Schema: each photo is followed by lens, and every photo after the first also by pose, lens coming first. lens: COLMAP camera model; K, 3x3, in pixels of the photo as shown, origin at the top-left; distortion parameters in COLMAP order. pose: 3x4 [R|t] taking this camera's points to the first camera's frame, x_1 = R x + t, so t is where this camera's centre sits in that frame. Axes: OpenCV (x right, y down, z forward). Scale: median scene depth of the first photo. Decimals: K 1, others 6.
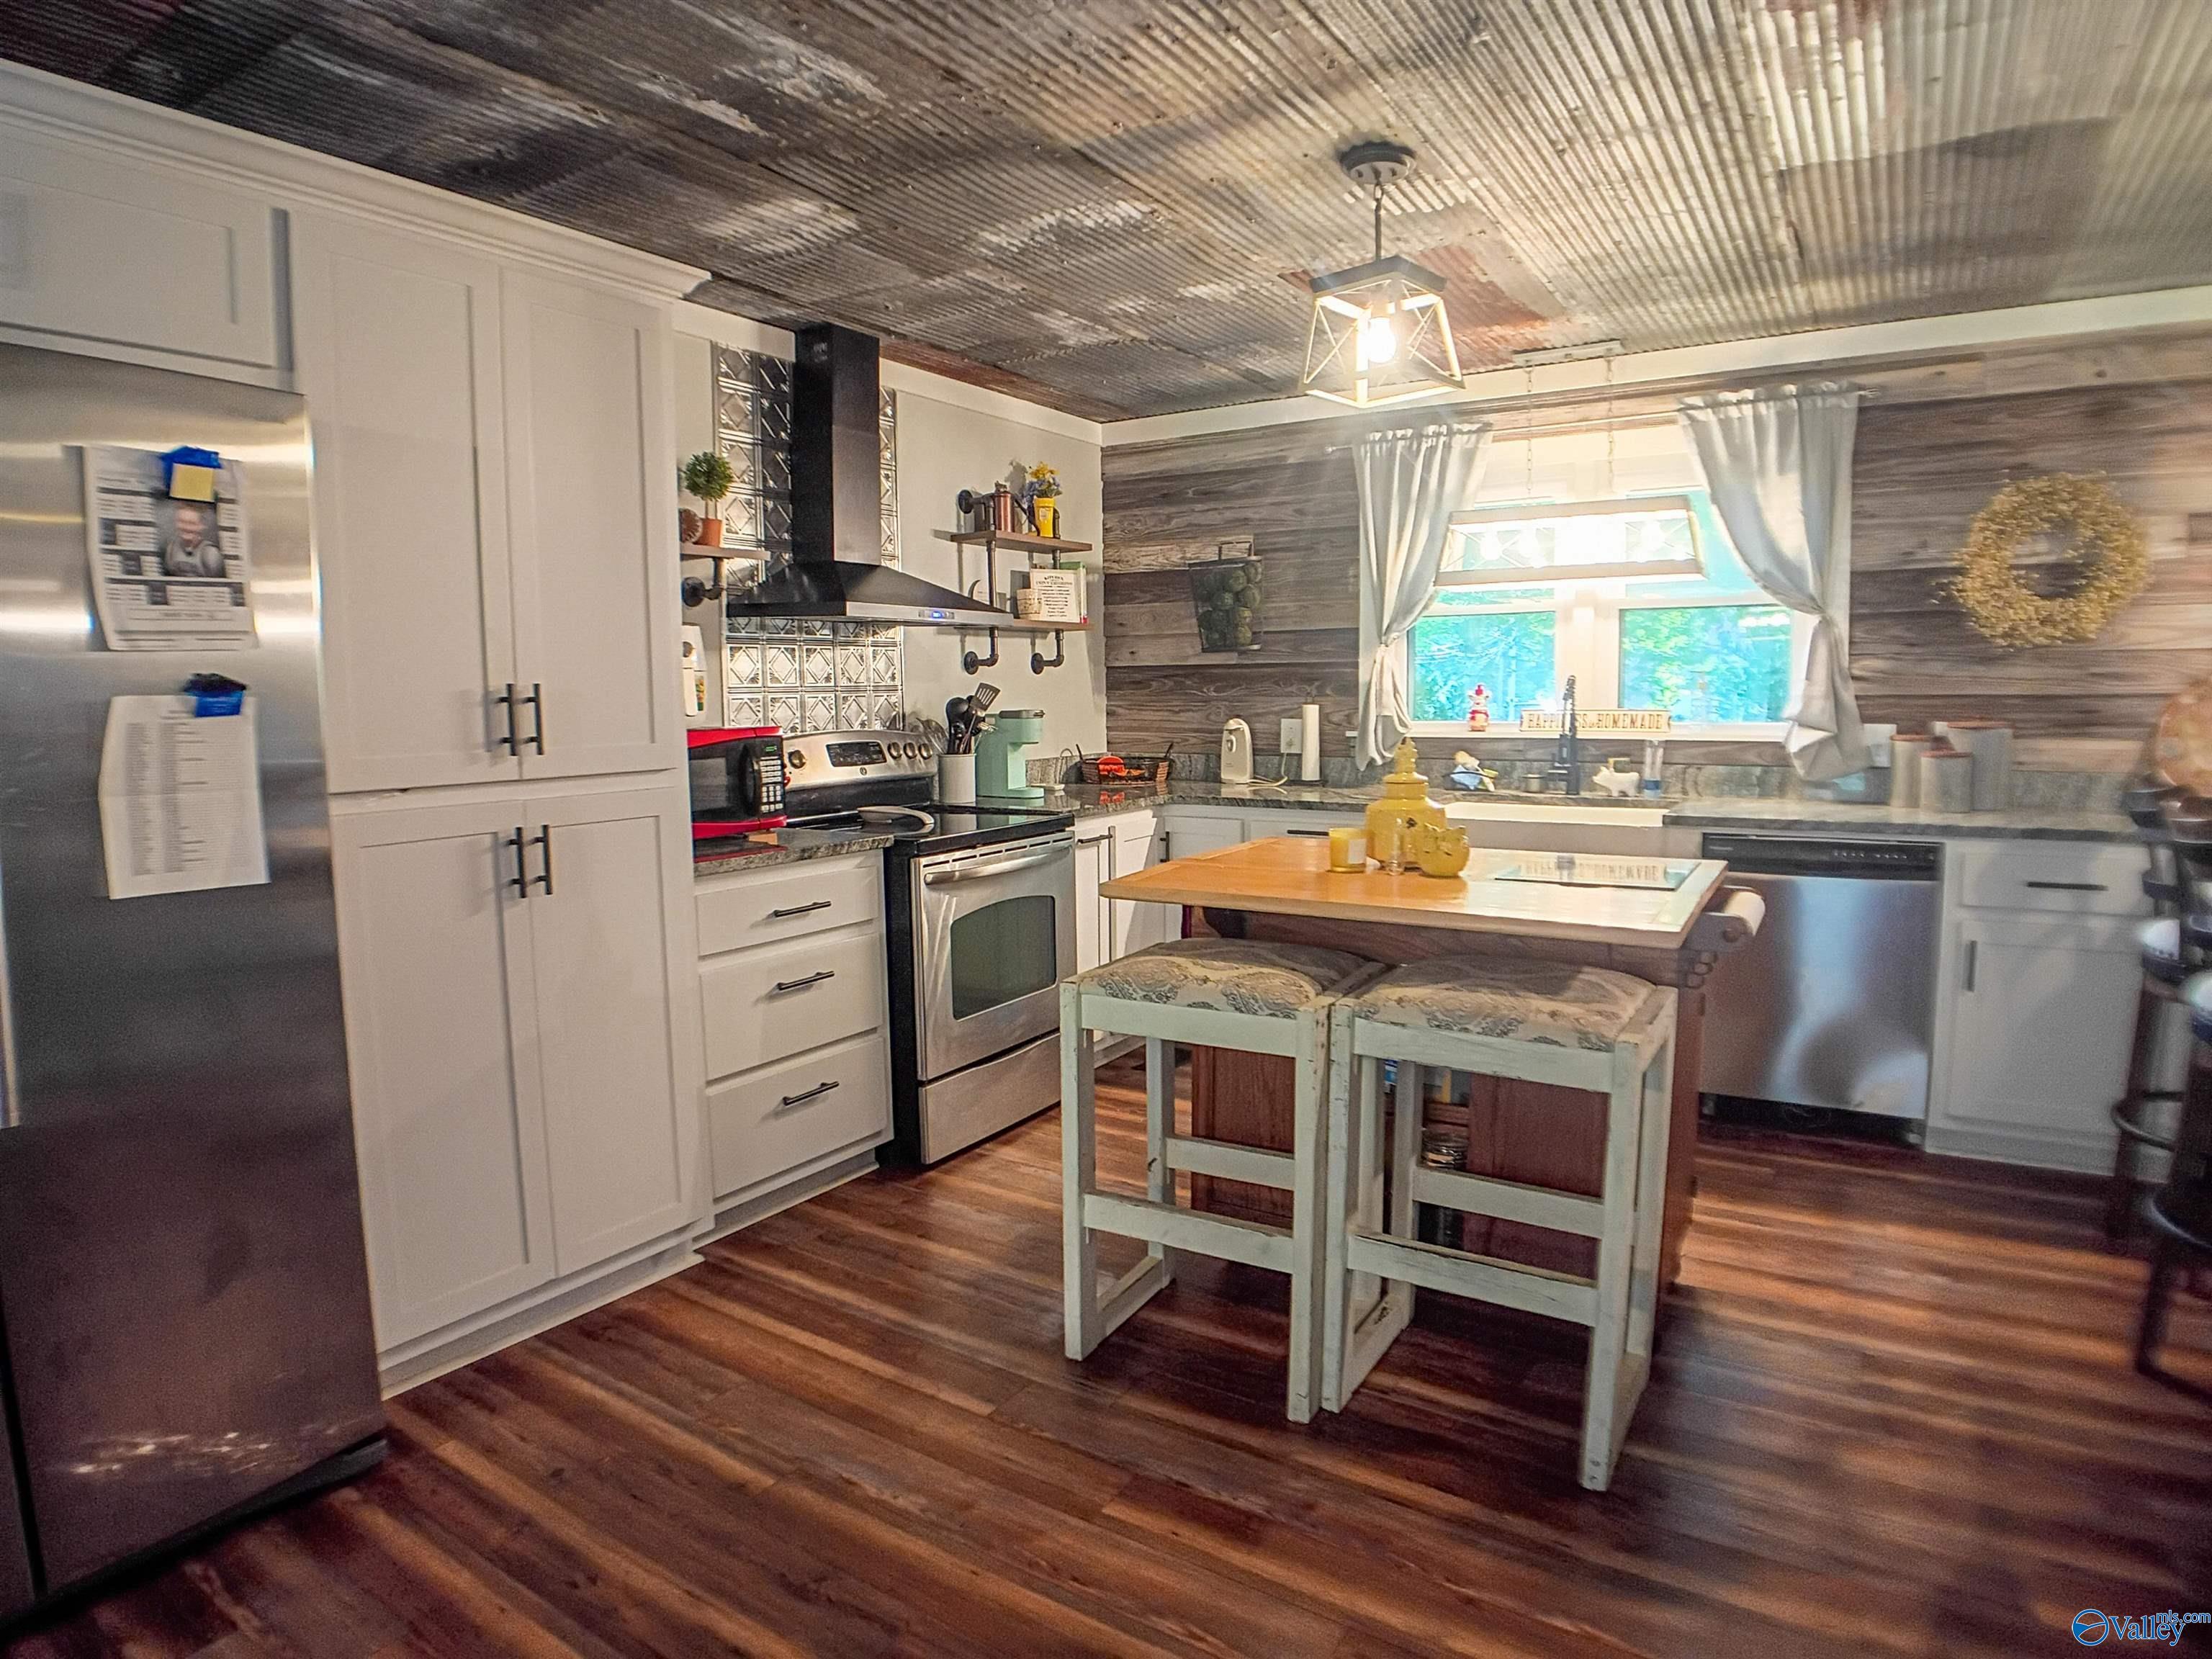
lens RADIAL K [[1271.3, 0, 1105.0], [0, 1271.3, 826.2], [0, 0, 1]] dist [-0.097762, 0.018474]
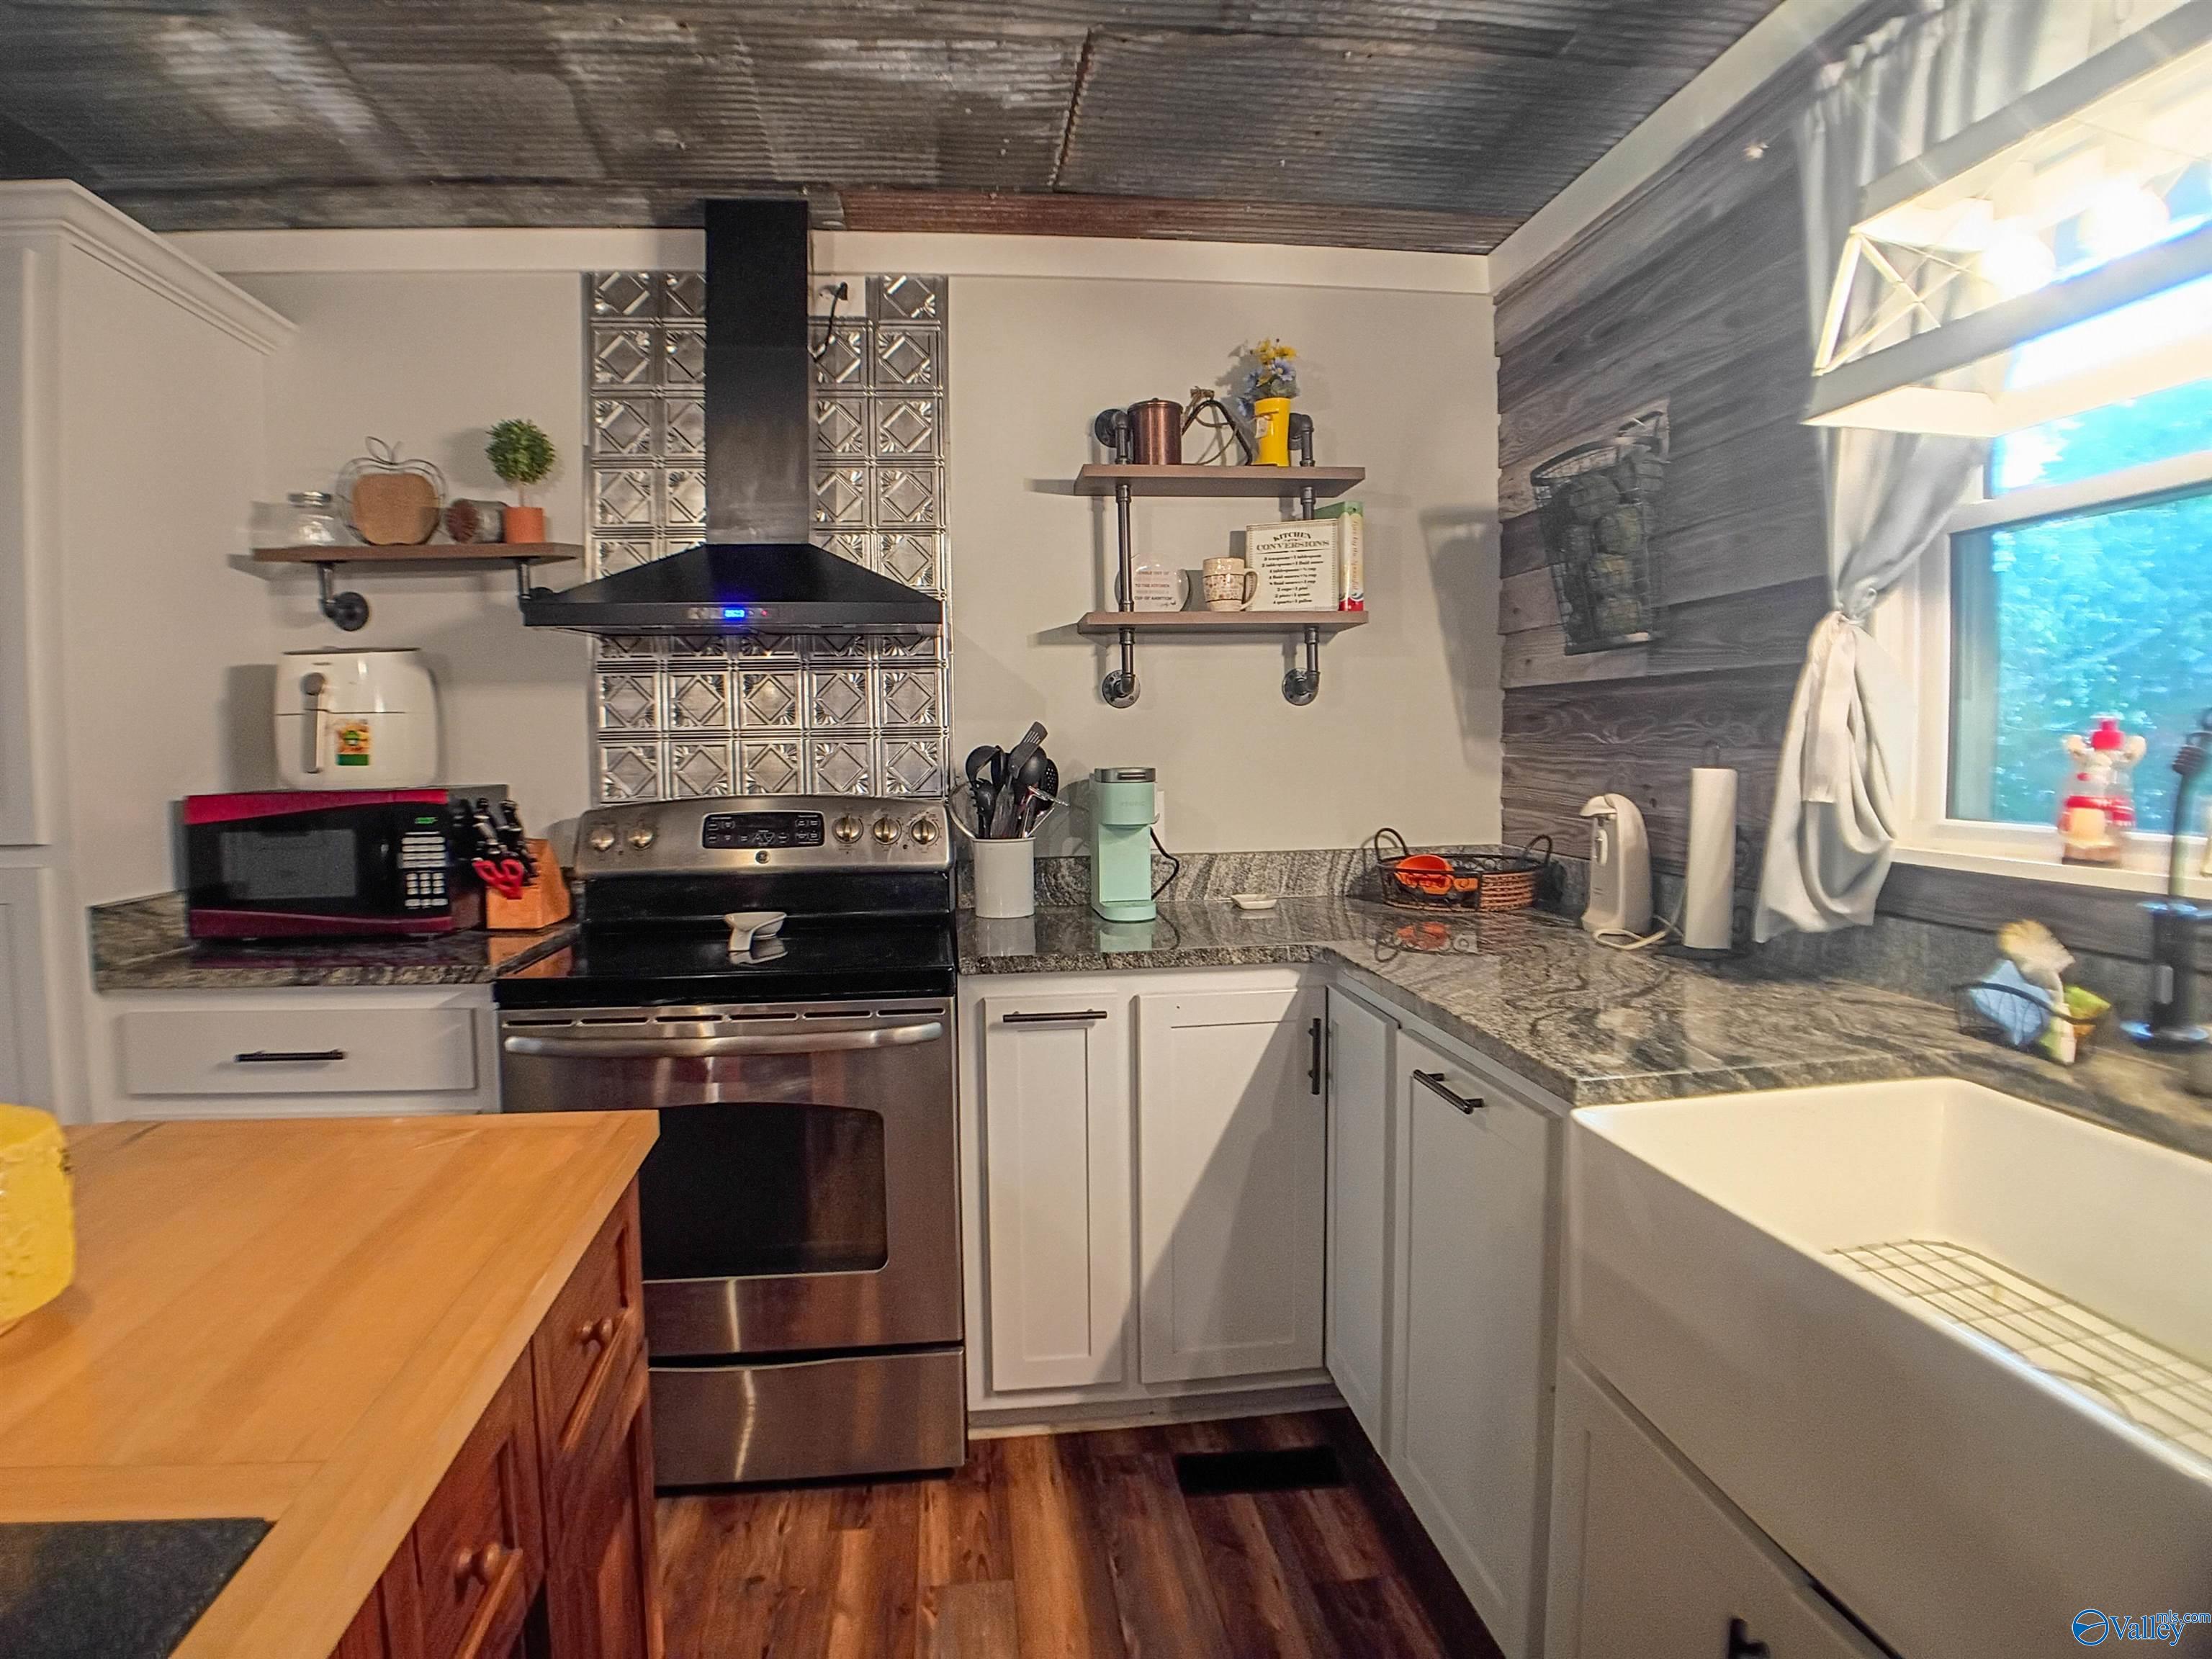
lens RADIAL K [[1277.3, 0, 1101.4], [0, 1277.3, 819.9], [0, 0, 1]] dist [-0.096066, 0.019939]
pose [[0.637681, 0.051635, -0.768568, 0.406692], [-0.077584, 0.996982, 0.002610, -0.074024], [0.766383, 0.057964, 0.639763, 0.670609]]
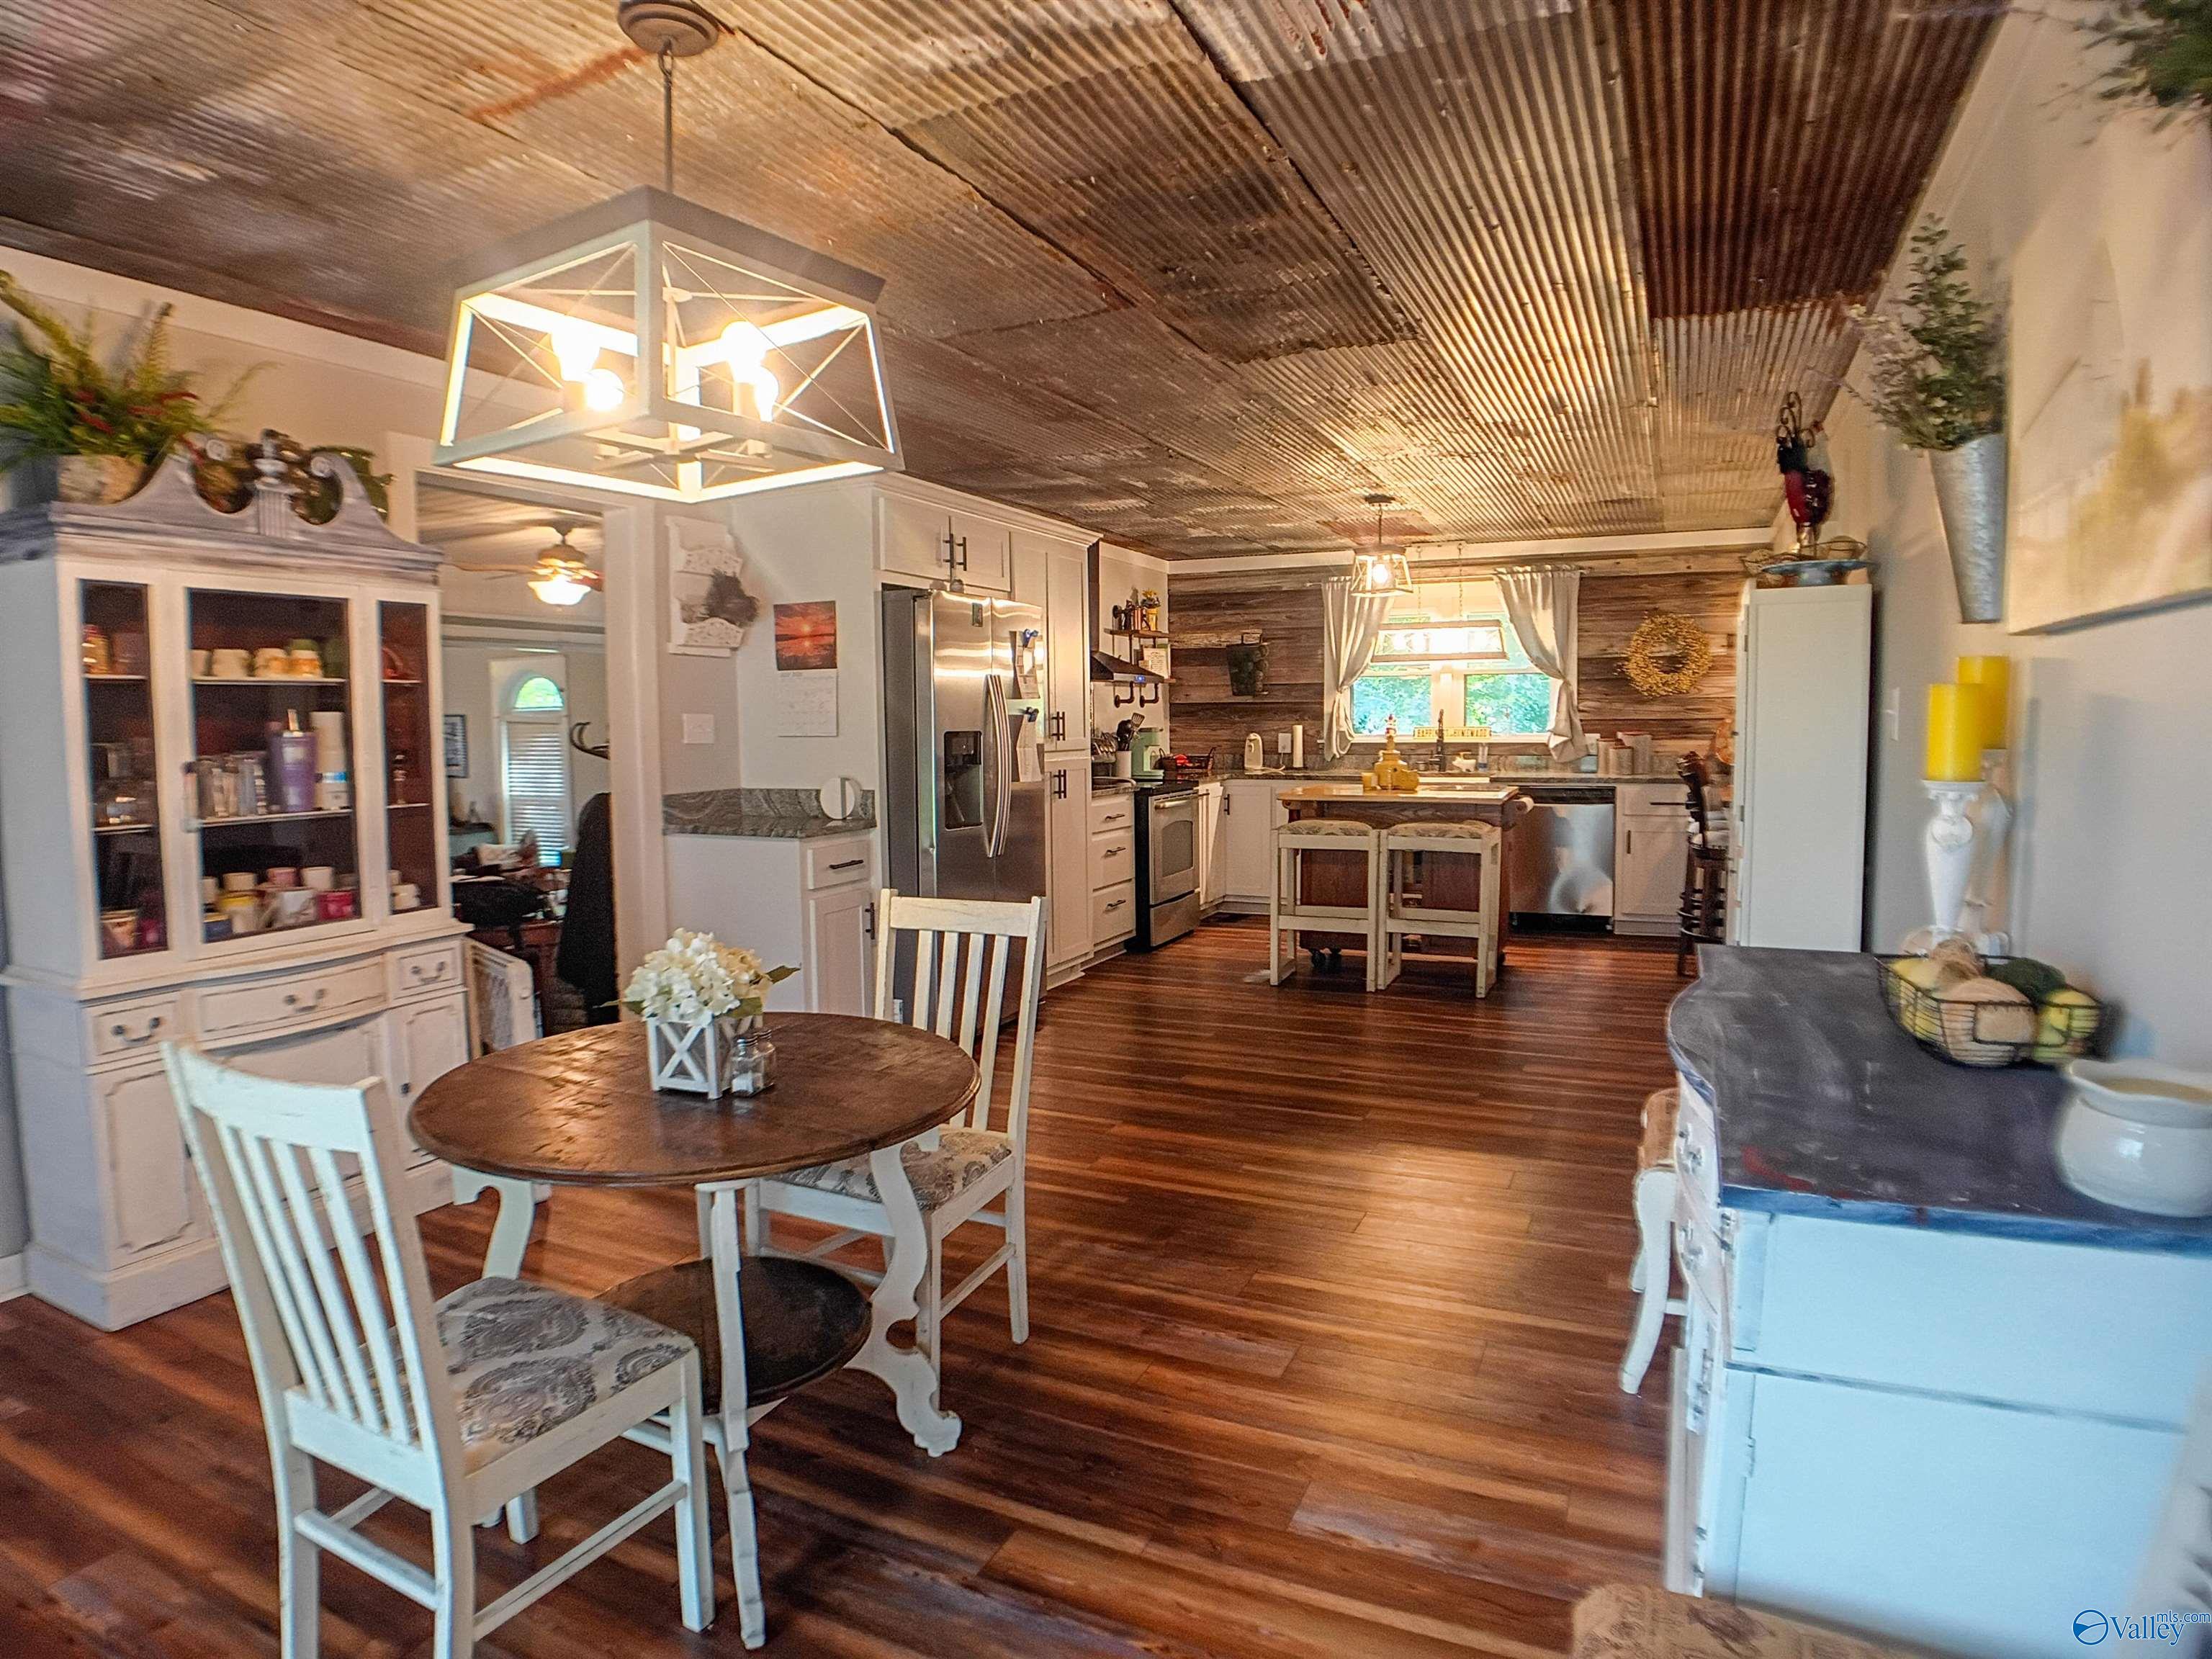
lens RADIAL K [[1283.6, 0, 1103.4], [0, 1283.6, 823.2], [0, 0, 1]] dist [-0.095810, 0.016839]
pose [[0.990081, -0.008480, 0.140245, -0.424584], [0.012058, 0.999623, -0.024684, 0.097920], [-0.139983, 0.026130, 0.989809, -0.876061]]
